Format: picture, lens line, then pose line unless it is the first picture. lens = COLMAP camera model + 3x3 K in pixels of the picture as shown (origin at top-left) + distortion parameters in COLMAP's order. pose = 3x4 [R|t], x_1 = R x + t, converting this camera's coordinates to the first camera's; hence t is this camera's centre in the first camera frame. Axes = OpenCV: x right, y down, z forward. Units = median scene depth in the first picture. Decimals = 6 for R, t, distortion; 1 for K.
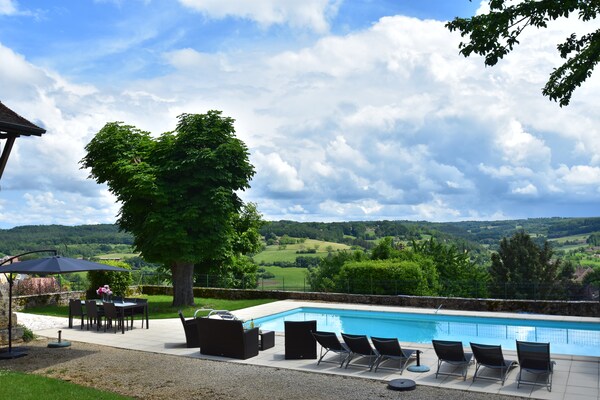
lens RADIAL K [[557.0, 0, 300.0], [0, 557.0, 200.0], [0, 0, 1]] dist [-0.083984, -0.003167]
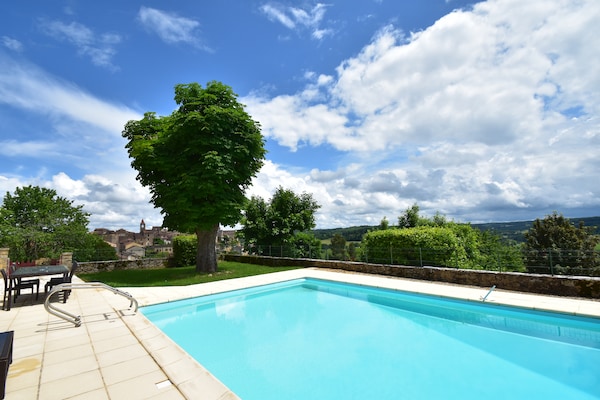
lens RADIAL K [[266.1, 0, 289.8], [0, 266.1, 201.5], [0, 0, 1]] dist [0.002070, -0.013837]
pose [[0.937711, -0.058308, -0.342489, 0.101755], [0.039058, 0.997259, -0.062843, 0.072283], [0.345215, 0.045552, 0.937418, 0.435700]]
